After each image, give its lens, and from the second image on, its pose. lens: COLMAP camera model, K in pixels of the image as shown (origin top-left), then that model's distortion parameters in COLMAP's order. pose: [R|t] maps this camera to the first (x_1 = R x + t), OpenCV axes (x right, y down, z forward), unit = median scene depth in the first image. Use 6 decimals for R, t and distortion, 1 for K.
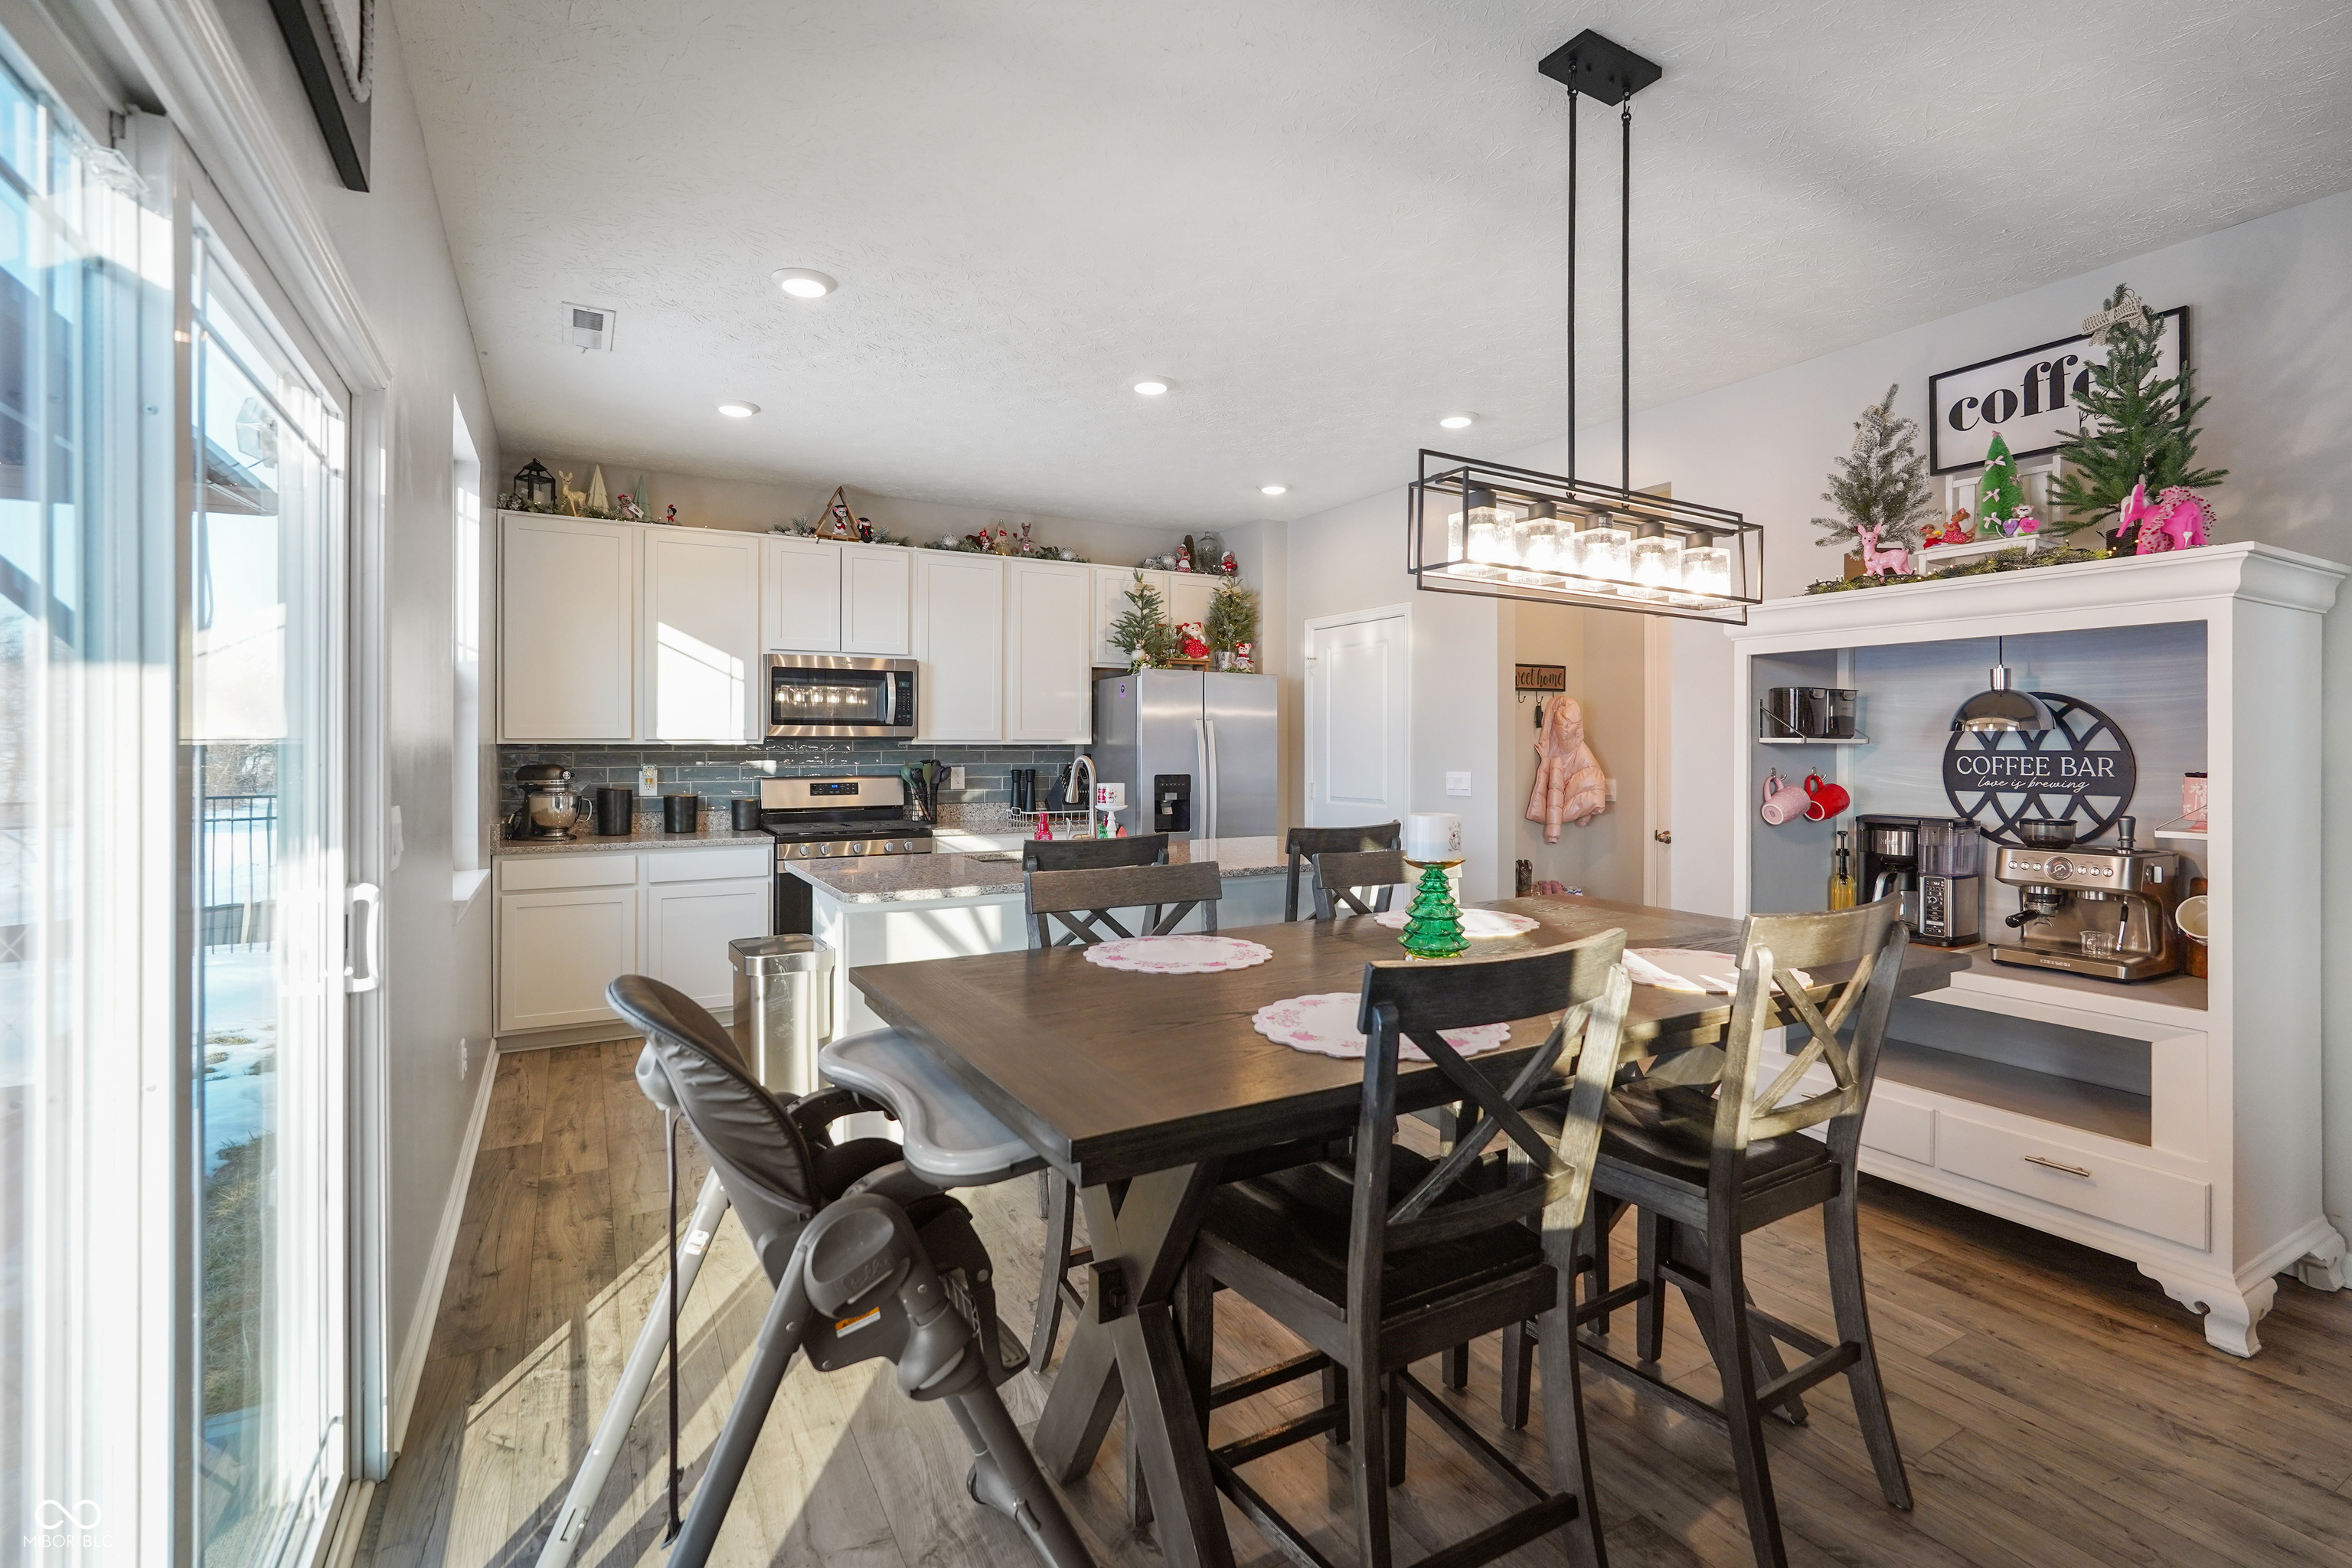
lens RADIAL K [[1068.4, 0, 1182.2], [0, 1068.4, 751.1], [0, 0, 1]] dist [0.012706, 0.000171]
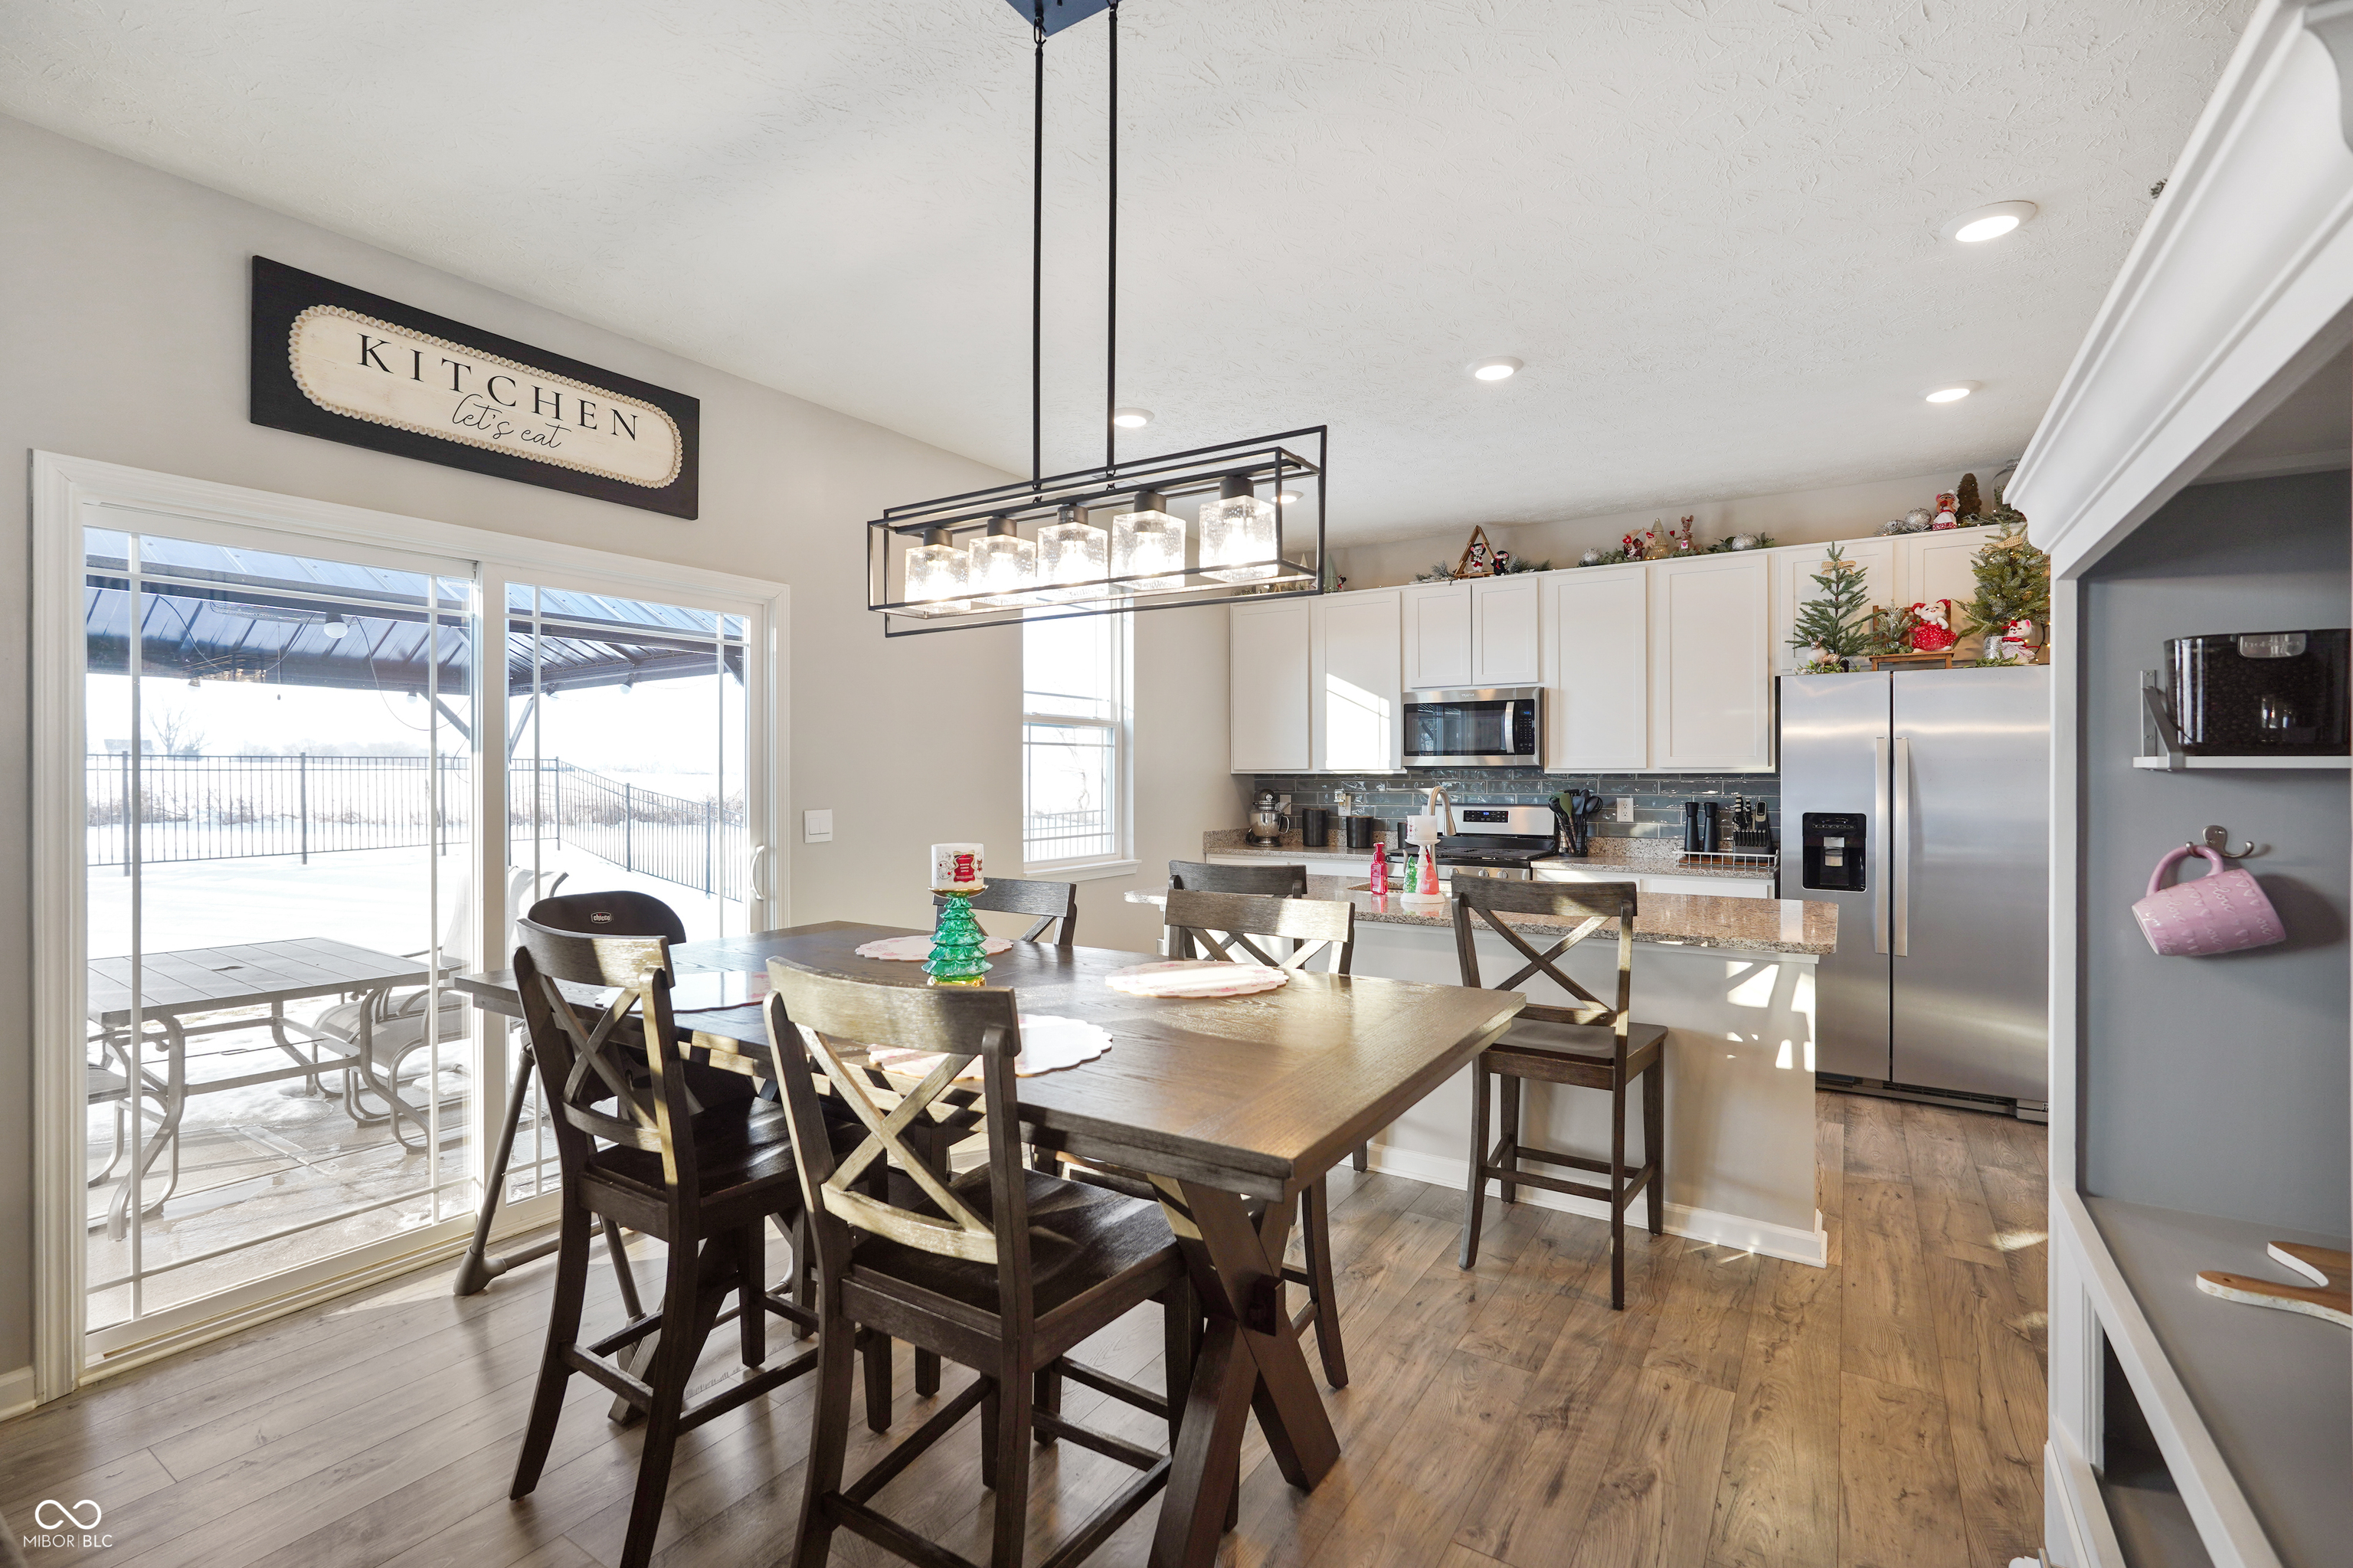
lens RADIAL K [[1061.6, 0, 1176.5], [0, 1061.6, 784.0], [0, 0, 1]] dist [-0.018444, 0.000494]
pose [[0.459717, 0.006485, -0.888042, 0.449761], [-0.002366, 0.999979, 0.006077, -0.001733], [0.888062, -0.000693, 0.459723, 0.258591]]
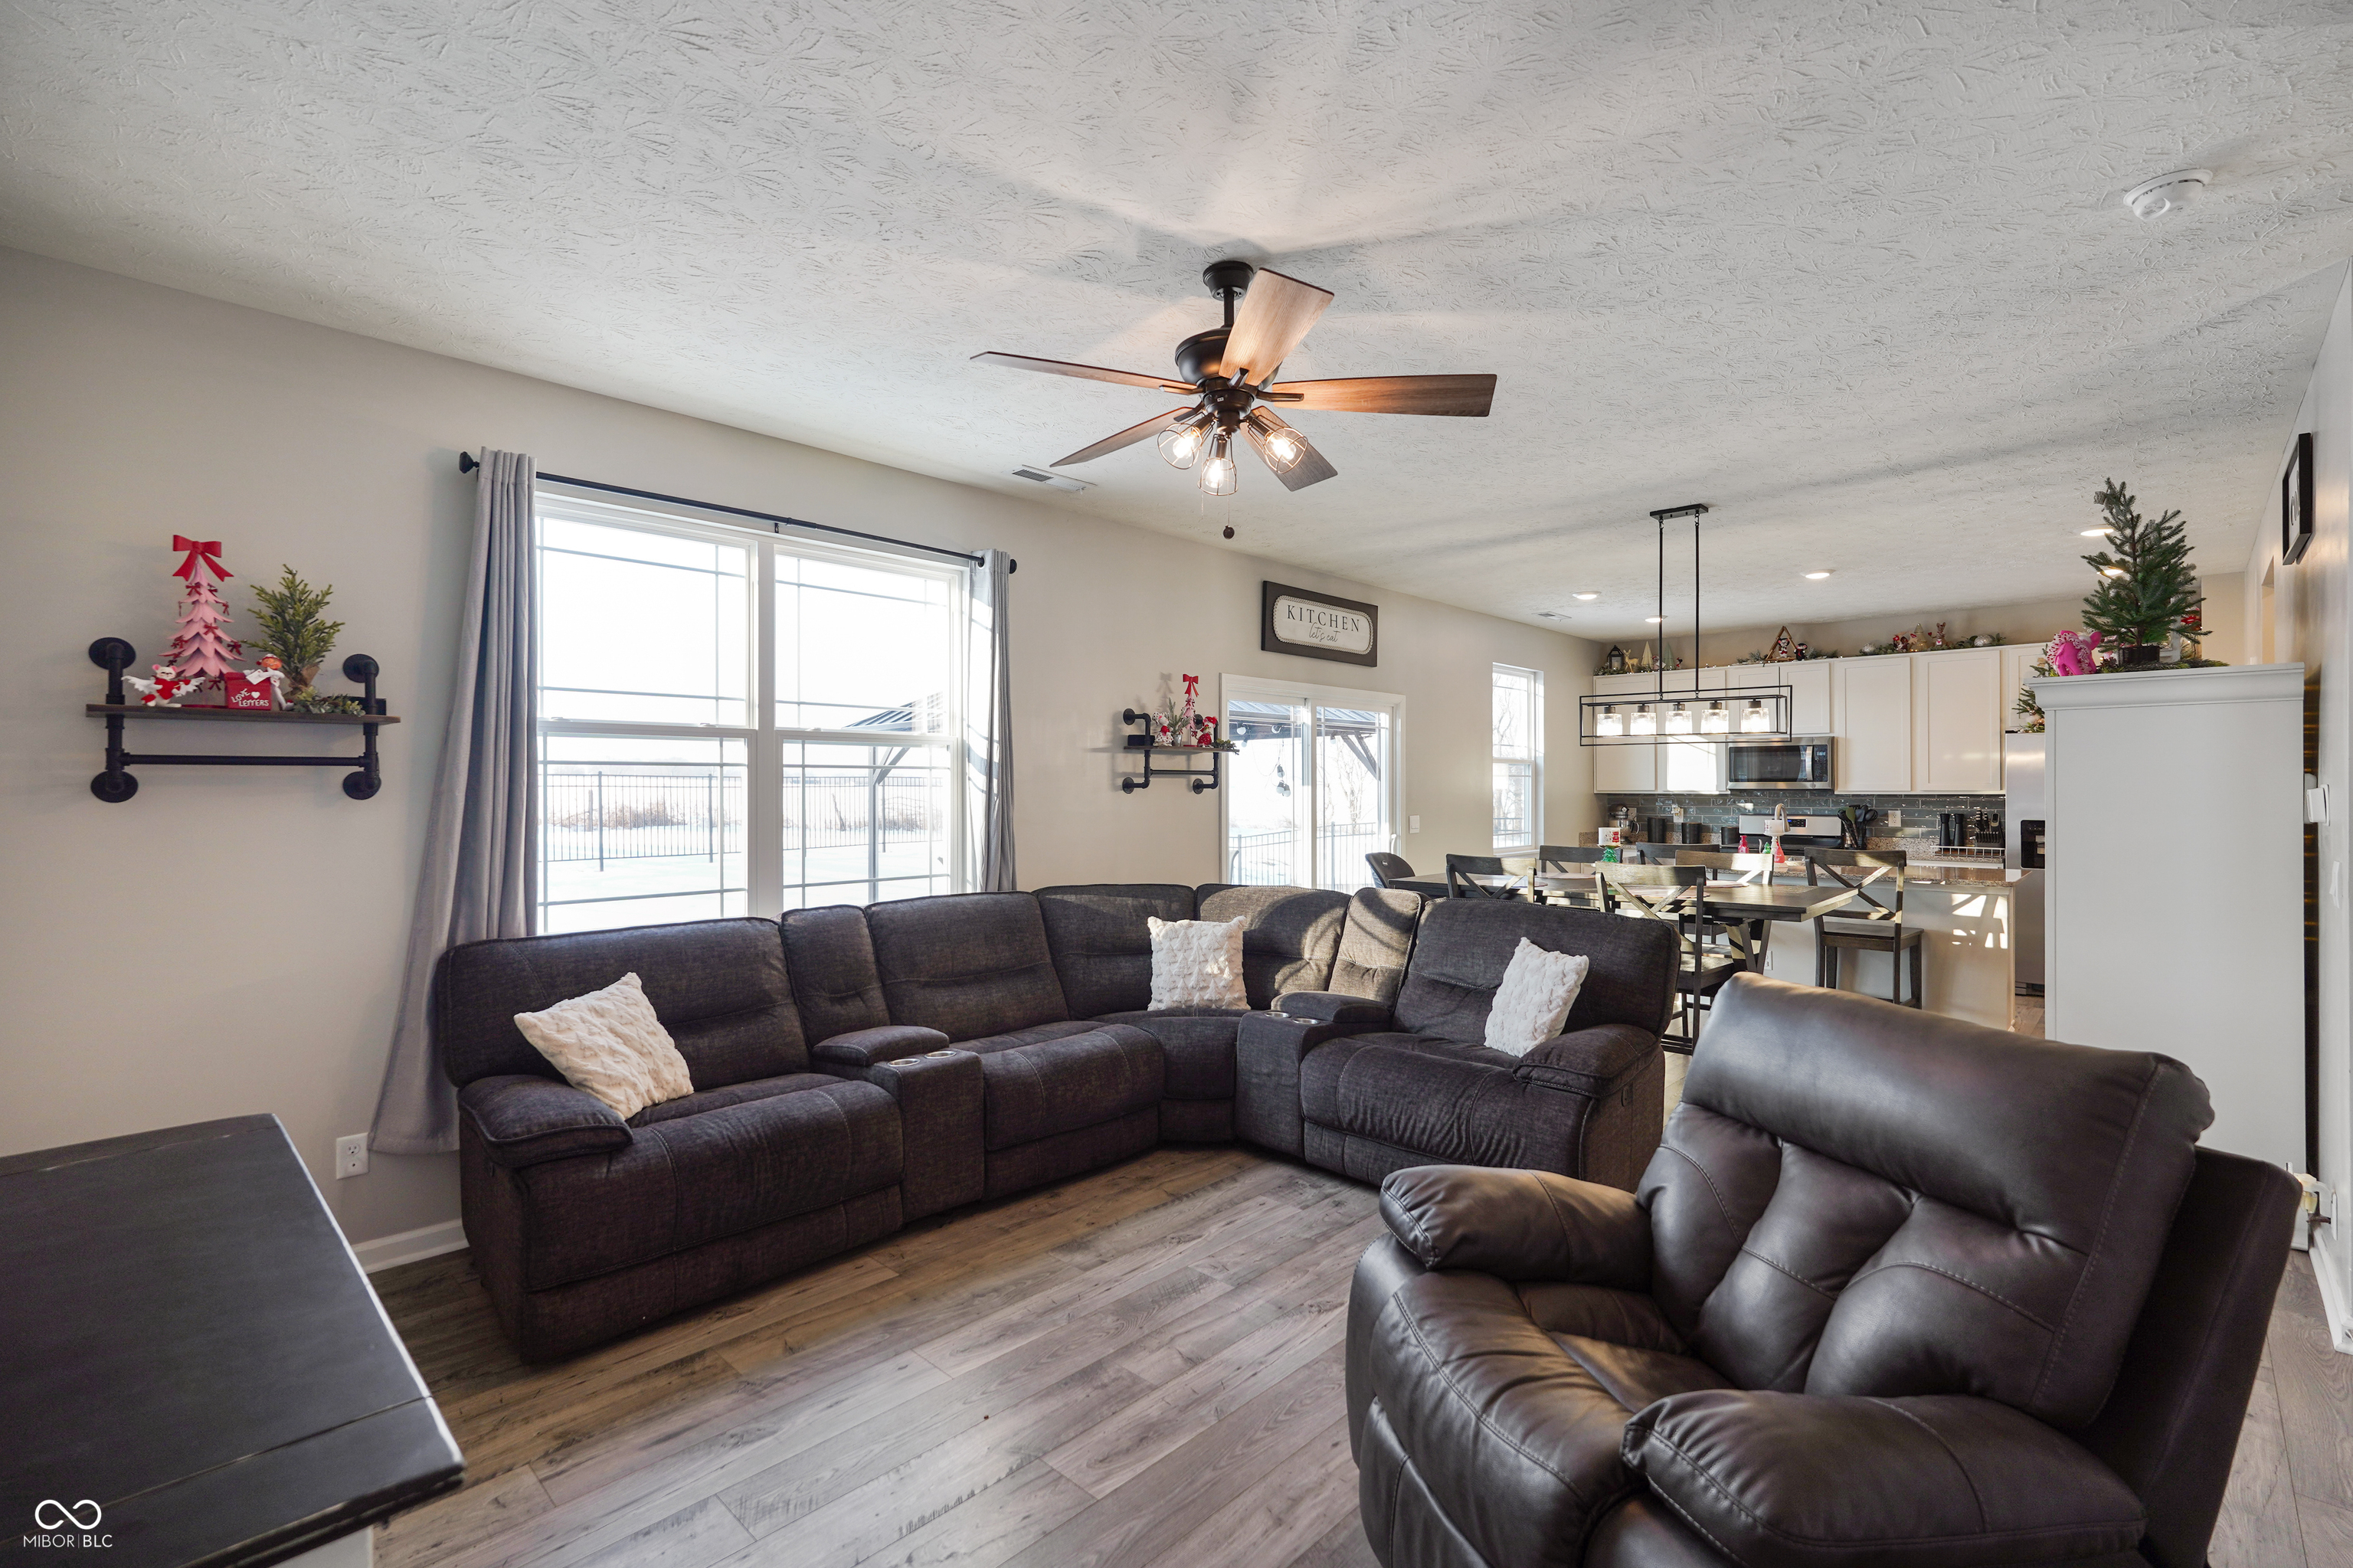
lens RADIAL K [[1091.9, 0, 1171.1], [0, 1091.9, 790.4], [0, 0, 1]] dist [0.002154, 0.000365]
pose [[0.296191, 0.002500, -0.955125, 0.896845], [-0.001418, 0.999997, 0.002177, -0.013048], [0.955128, 0.000709, 0.296194, -0.299617]]
